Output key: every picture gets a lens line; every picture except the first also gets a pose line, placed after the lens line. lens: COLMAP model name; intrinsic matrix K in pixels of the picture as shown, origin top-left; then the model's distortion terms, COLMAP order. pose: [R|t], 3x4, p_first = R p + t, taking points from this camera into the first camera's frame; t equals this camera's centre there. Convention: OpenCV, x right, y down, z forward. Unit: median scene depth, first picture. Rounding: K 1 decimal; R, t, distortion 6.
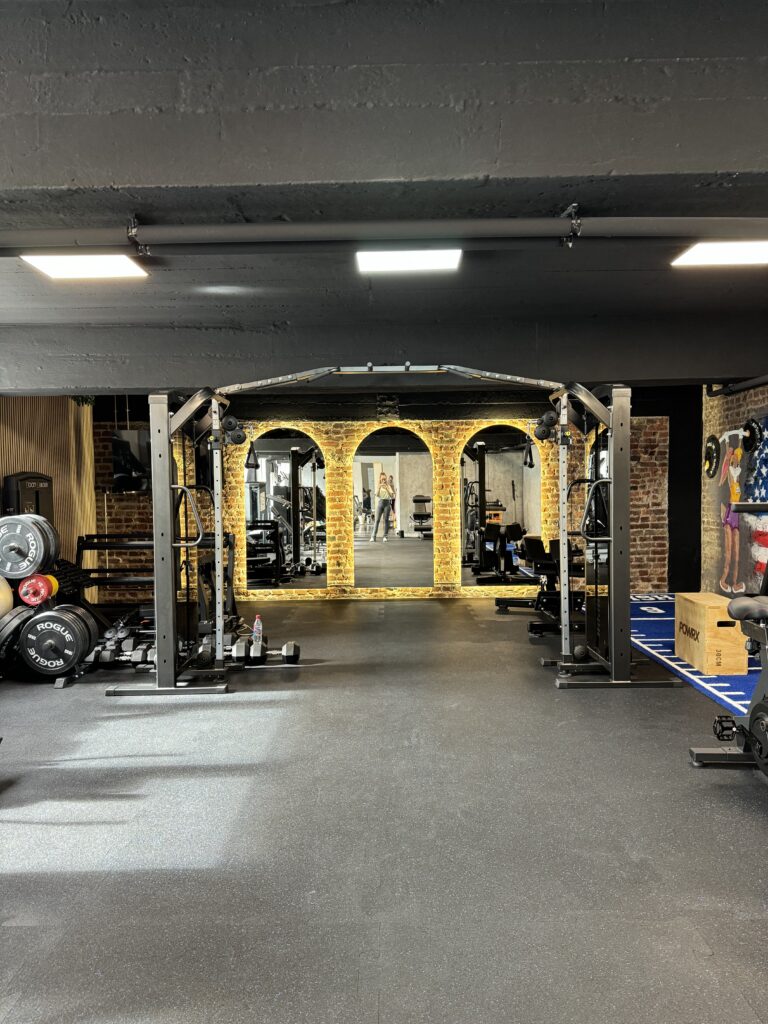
lens RADIAL K [[720.8, 0, 384.7], [0, 720.8, 515.3], [0, 0, 1]] dist [0.179987, -0.366018]
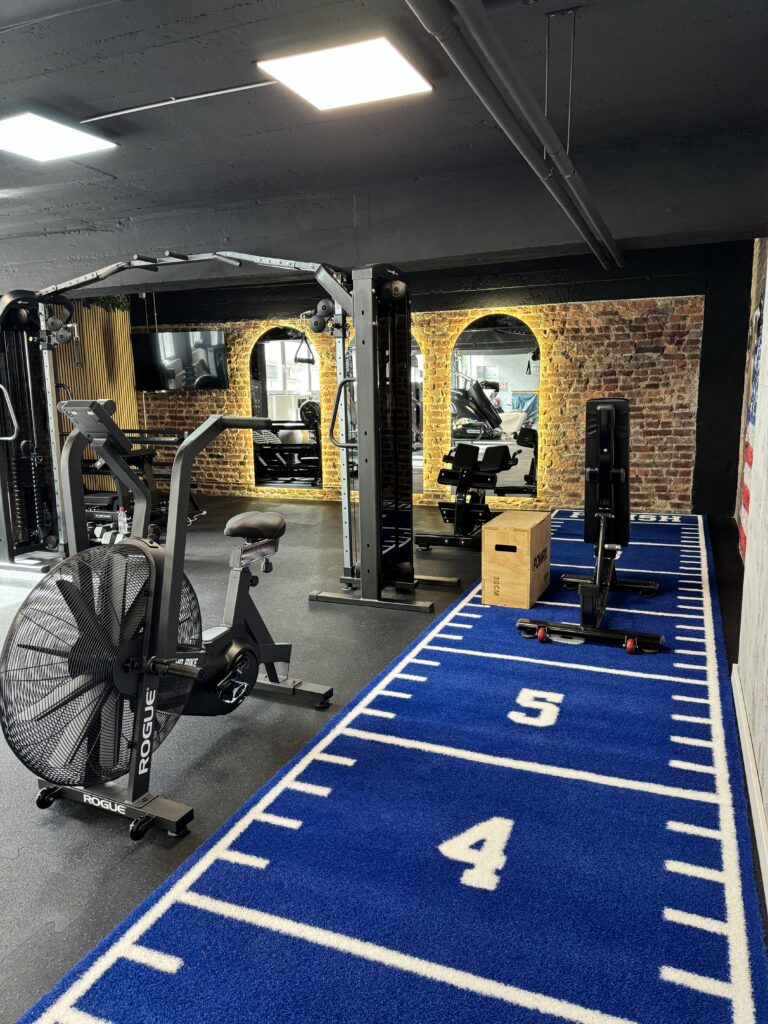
lens RADIAL K [[720.8, 0, 384.7], [0, 720.8, 515.3], [0, 0, 1]] dist [0.179987, -0.366018]
pose [[0.923252, 0.064198, -0.378792, 0.384772], [-0.012574, 0.990461, 0.137218, -0.002866], [0.383988, -0.121924, 0.915253, 0.104933]]
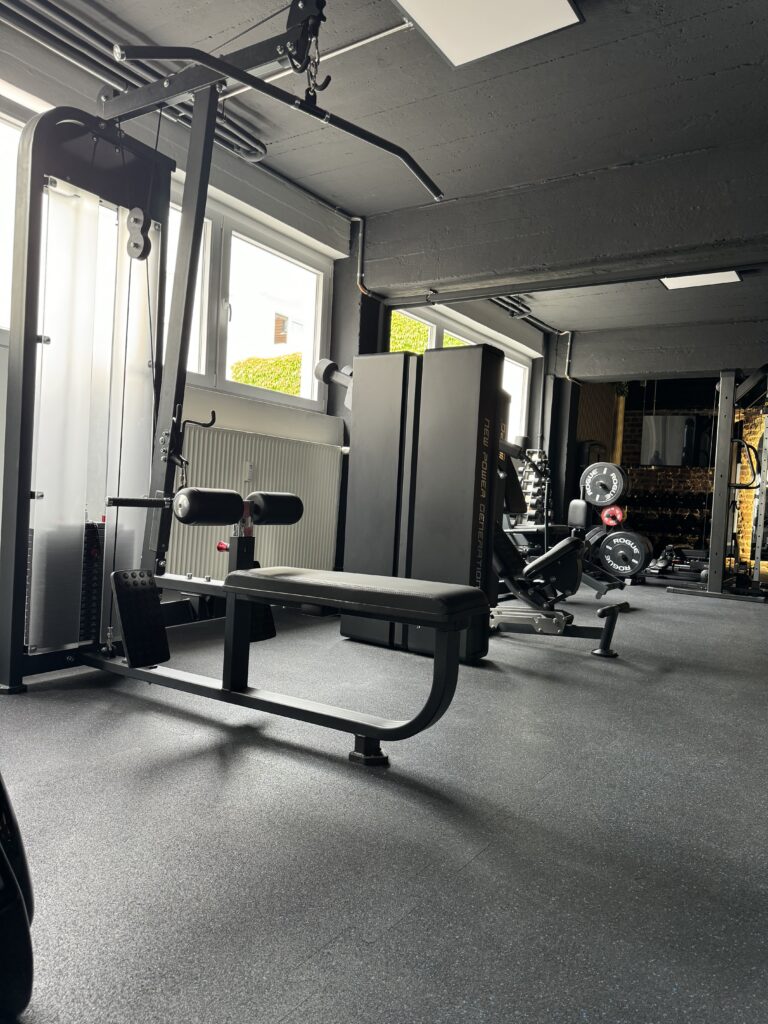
lens RADIAL K [[720.8, 0, 384.7], [0, 720.8, 515.3], [0, 0, 1]] dist [0.179987, -0.366018]
pose [[0.832540, 0.073373, -0.549084, -0.042251], [-0.087454, 0.996168, 0.000515, 0.082883], [0.547018, 0.047591, 0.835767, -0.242582]]
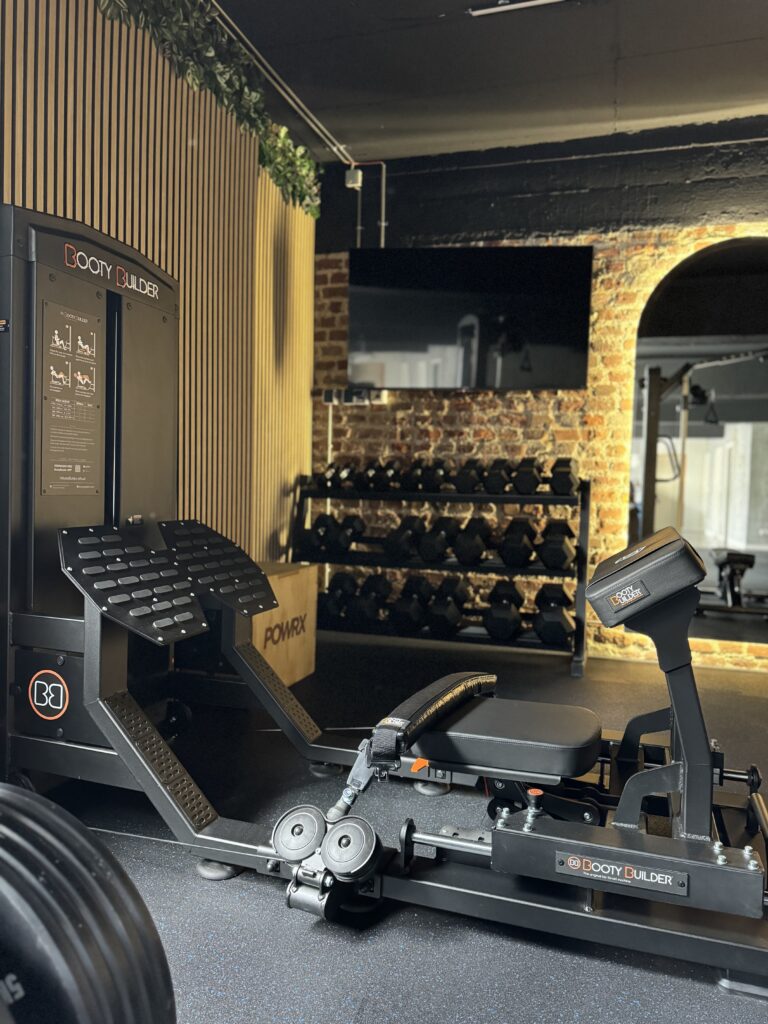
lens RADIAL K [[720.8, 0, 384.7], [0, 720.8, 515.3], [0, 0, 1]] dist [0.179987, -0.366018]
pose [[0.951340, 0.050793, -0.303928, -0.196088], [-0.051480, 0.998657, 0.005757, 0.039517], [0.303812, 0.010169, 0.952678, 0.552067]]
